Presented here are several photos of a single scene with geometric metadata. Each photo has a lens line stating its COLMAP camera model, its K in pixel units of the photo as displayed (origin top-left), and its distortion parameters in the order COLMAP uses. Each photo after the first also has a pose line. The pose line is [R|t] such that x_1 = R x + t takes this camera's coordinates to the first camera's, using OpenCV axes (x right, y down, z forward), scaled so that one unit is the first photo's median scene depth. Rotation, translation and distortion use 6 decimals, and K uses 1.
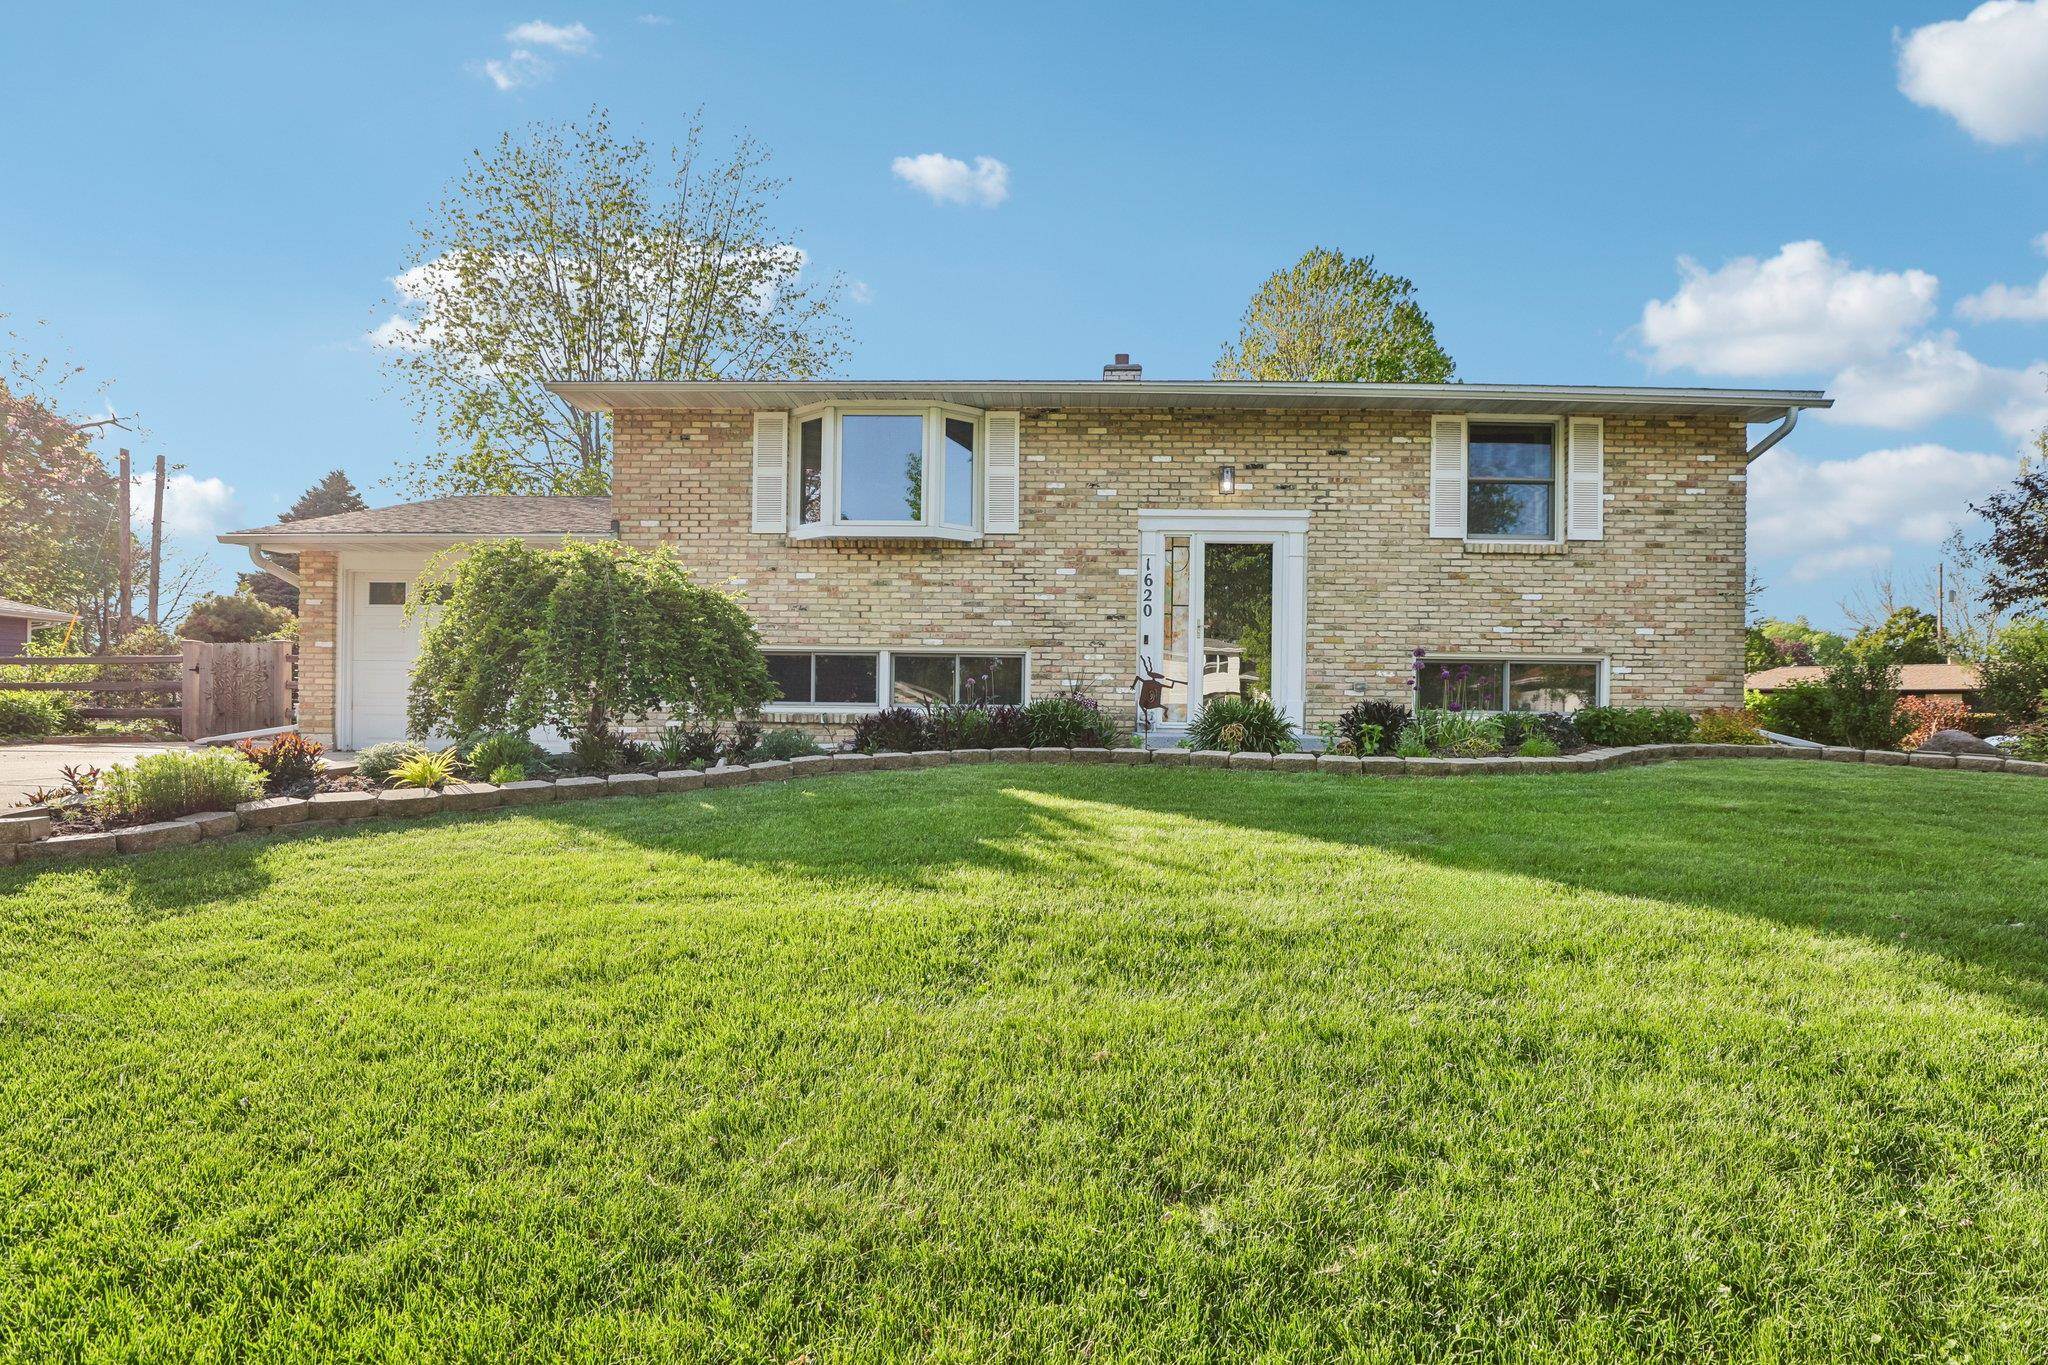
lens RADIAL K [[913.0, 0, 1023.9], [0, 913.0, 725.5], [0, 0, 1]] dist [-0.022283, 0.000046]
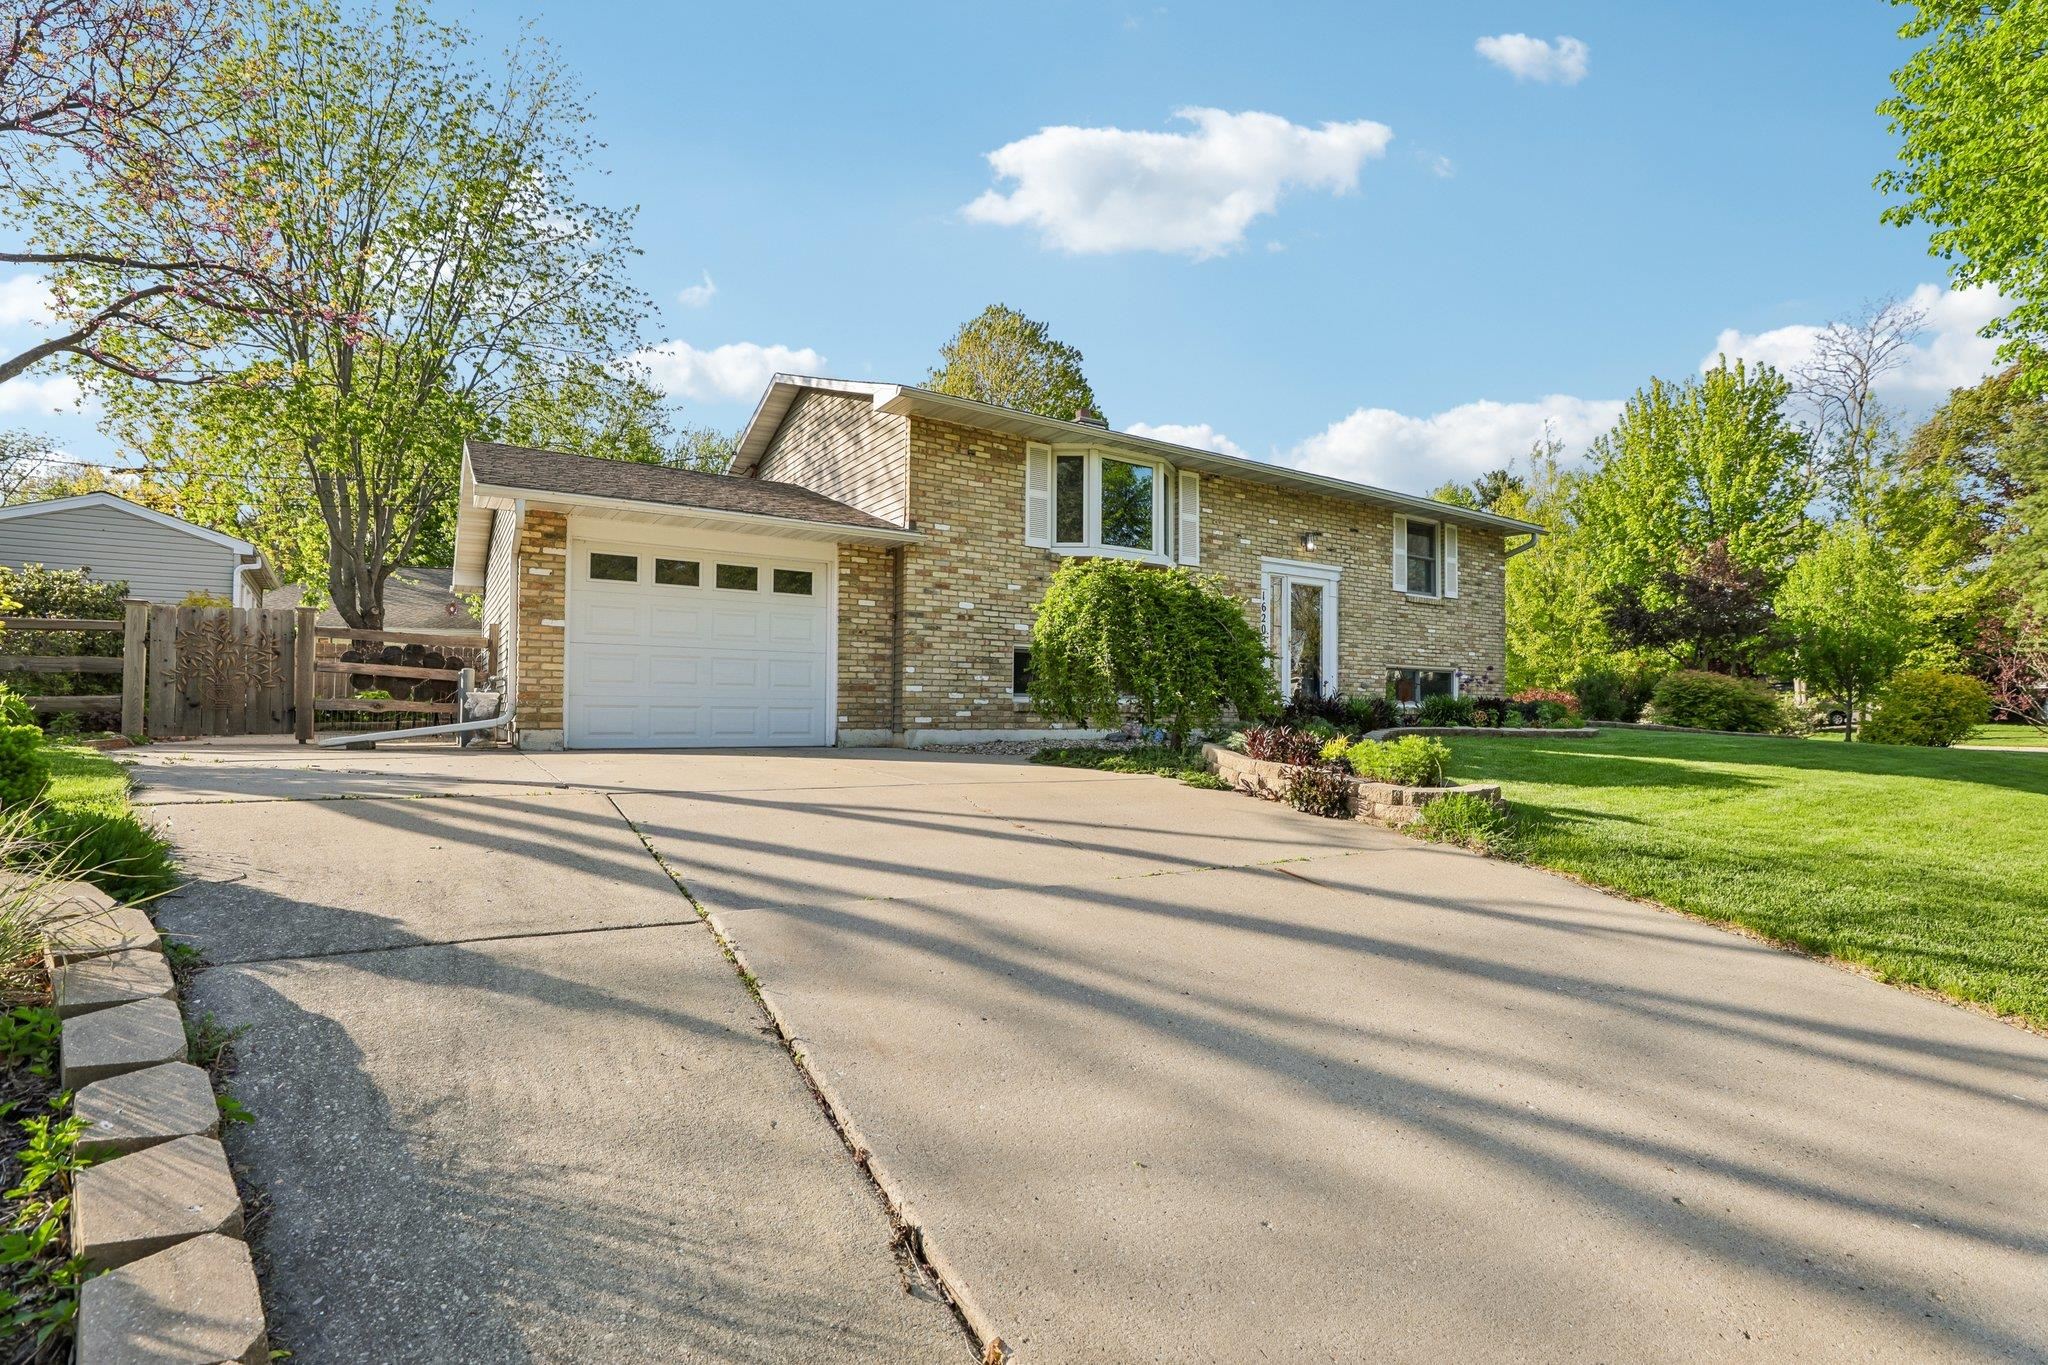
lens RADIAL K [[893.1, 0, 1024.0], [0, 893.1, 682.5], [0, 0, 1]] dist [-0.021059, 0.000012]
pose [[0.833444, 0.009682, 0.552519, -0.921653], [0.004579, 0.999691, -0.024426, -0.013414], [-0.552585, 0.022887, 0.833142, 0.074623]]
